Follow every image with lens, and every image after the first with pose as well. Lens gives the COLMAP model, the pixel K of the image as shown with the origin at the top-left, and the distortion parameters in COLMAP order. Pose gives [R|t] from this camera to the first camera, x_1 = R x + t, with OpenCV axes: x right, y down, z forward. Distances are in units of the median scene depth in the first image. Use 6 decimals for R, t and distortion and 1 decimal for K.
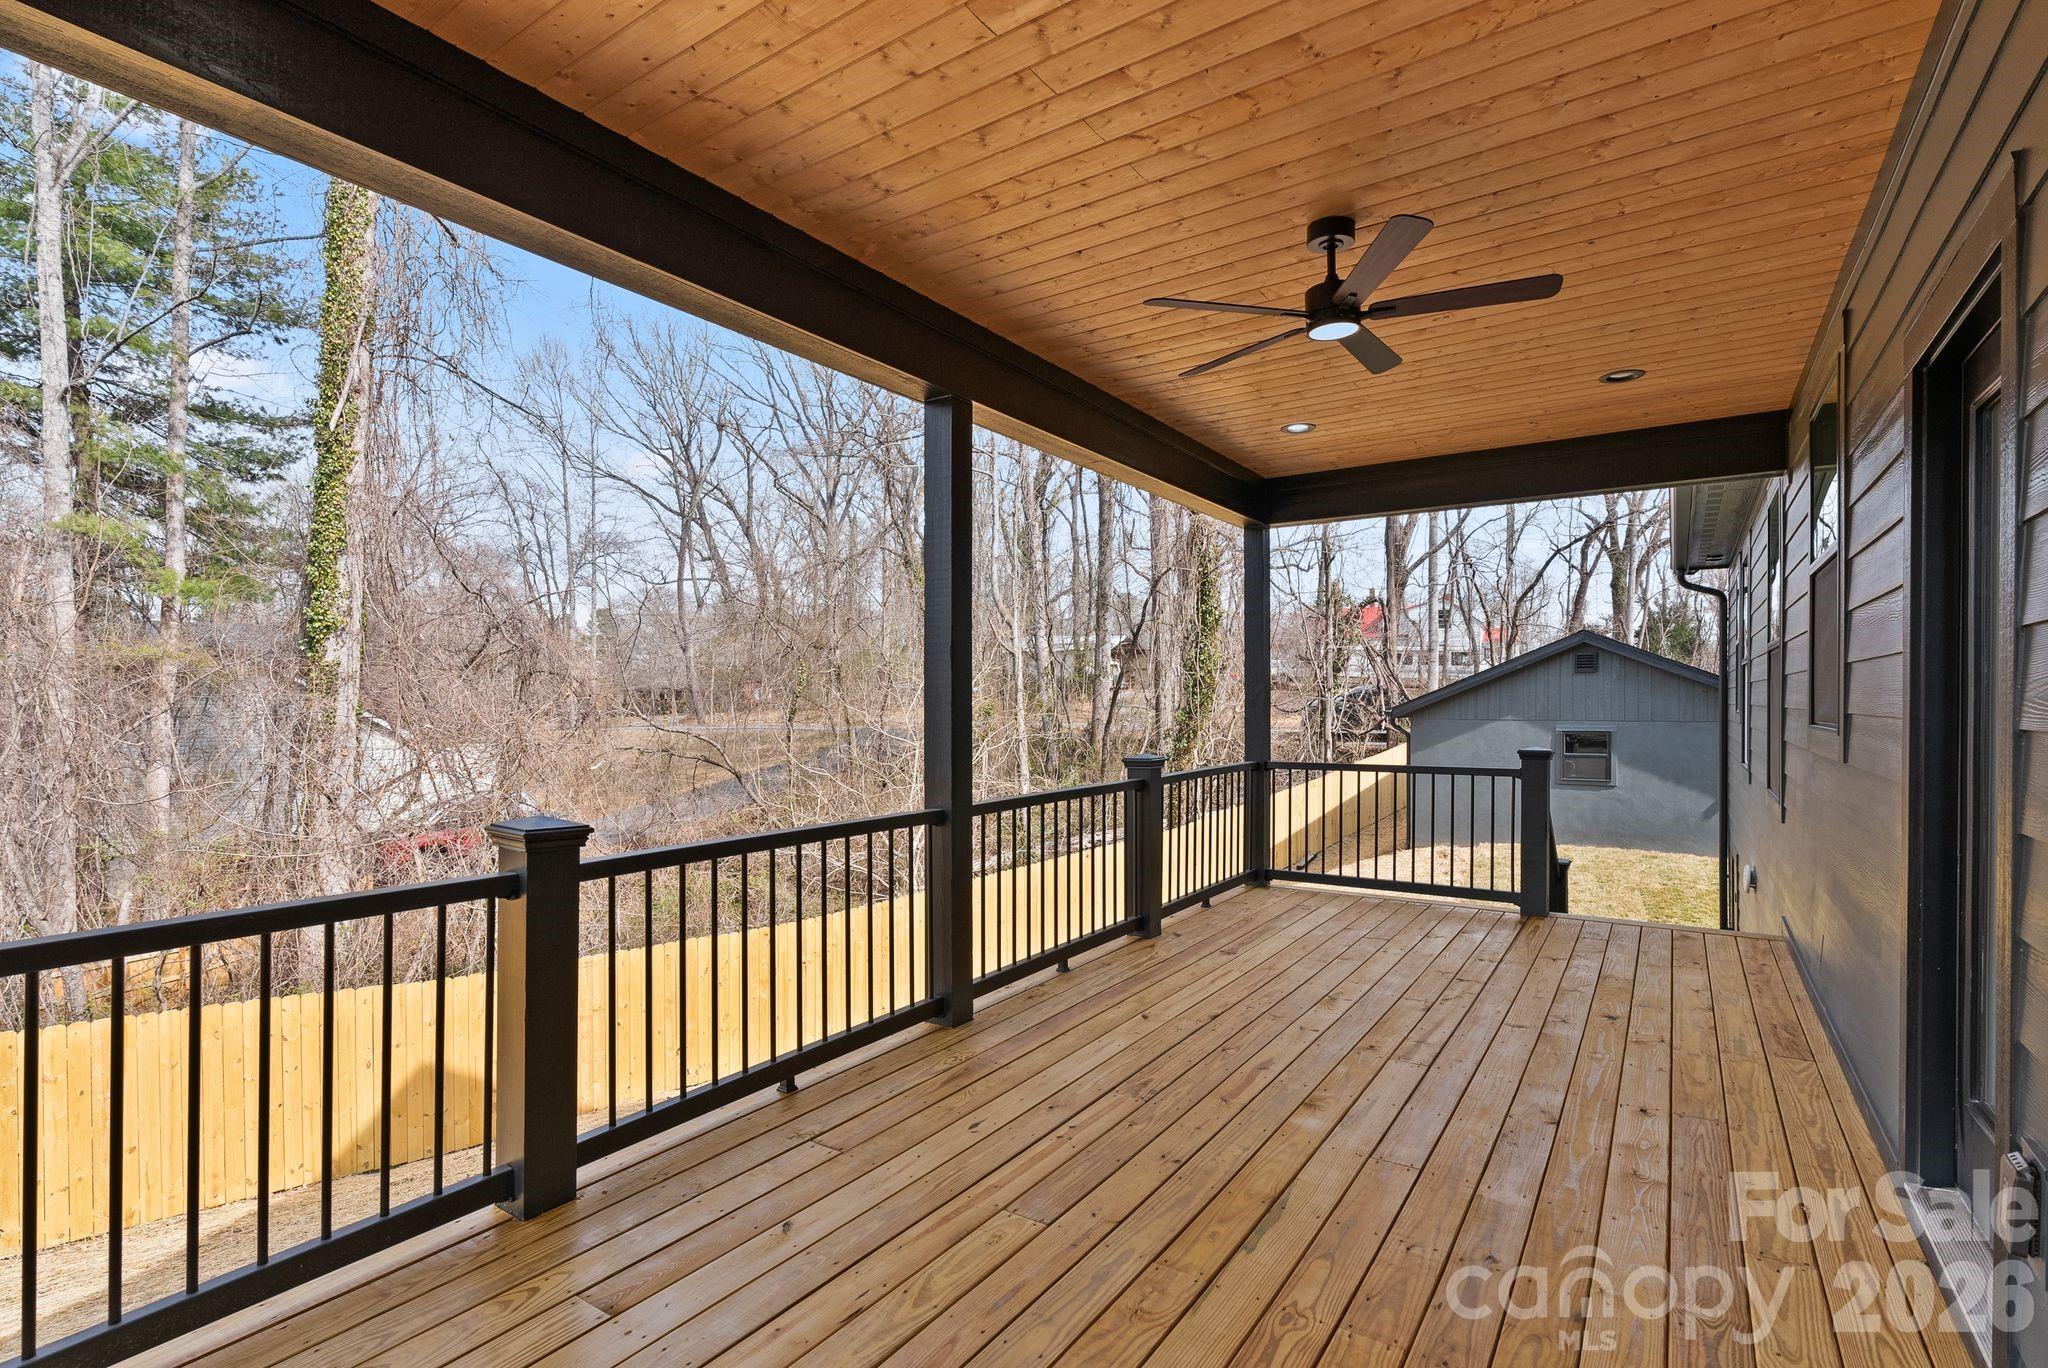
lens RADIAL K [[945.2, 0, 1032.0], [0, 945.2, 683.8], [0, 0, 1]] dist [-0.000426, 0.000461]
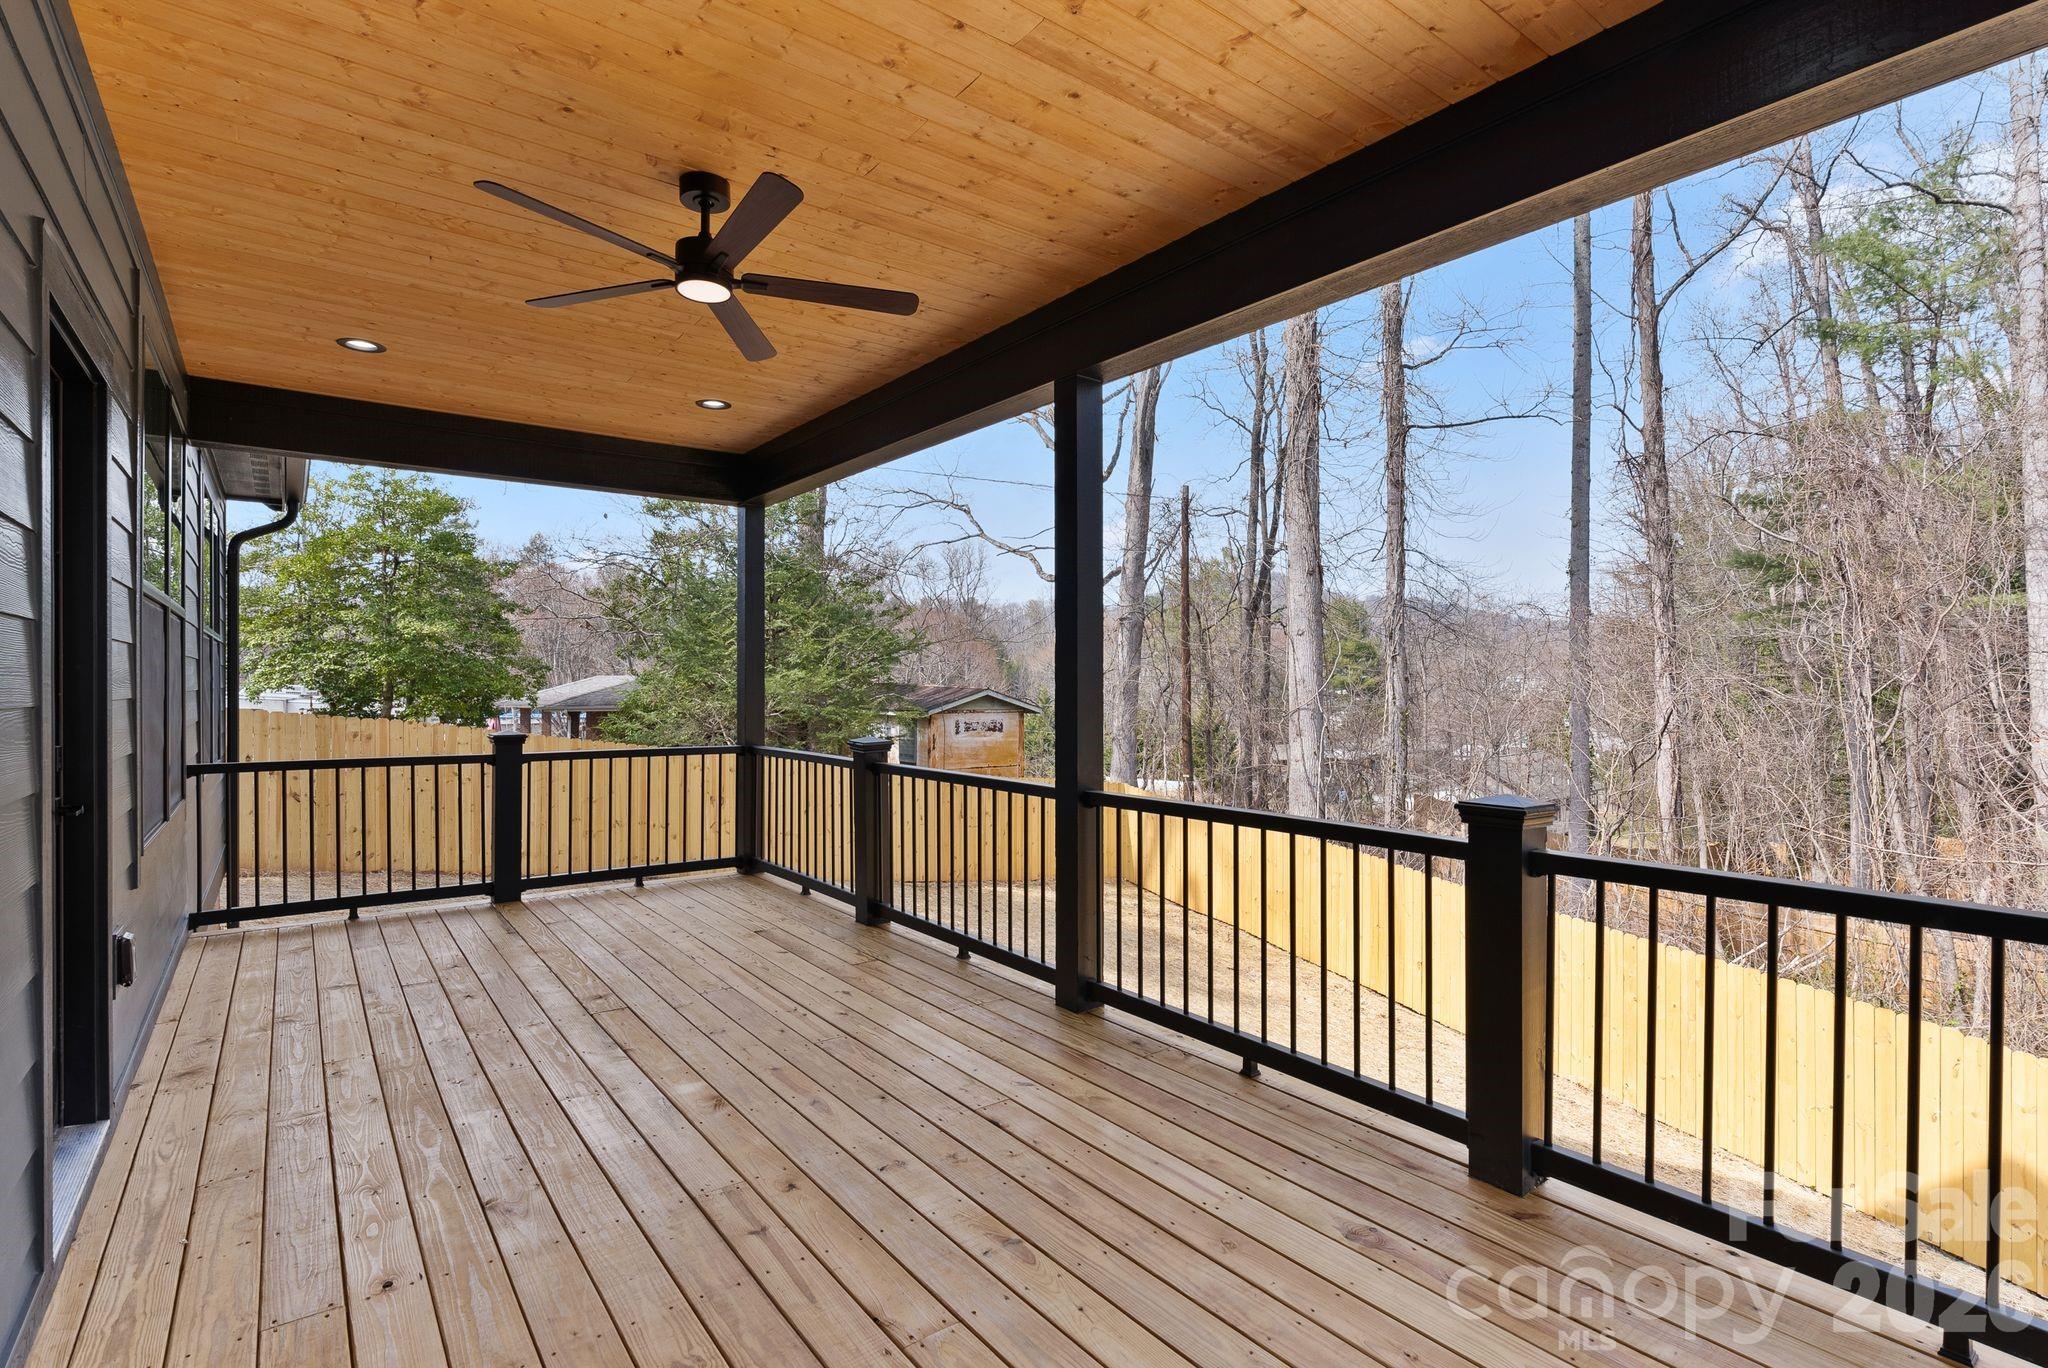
lens RADIAL K [[945.2, 0, 1032.0], [0, 945.2, 683.8], [0, 0, 1]] dist [-0.000426, 0.000461]
pose [[-0.302132, 0.003538, -0.953259, 0.936166], [0.029051, 0.999563, -0.005497, 0.024122], [0.952823, -0.029354, -0.302103, 1.346345]]
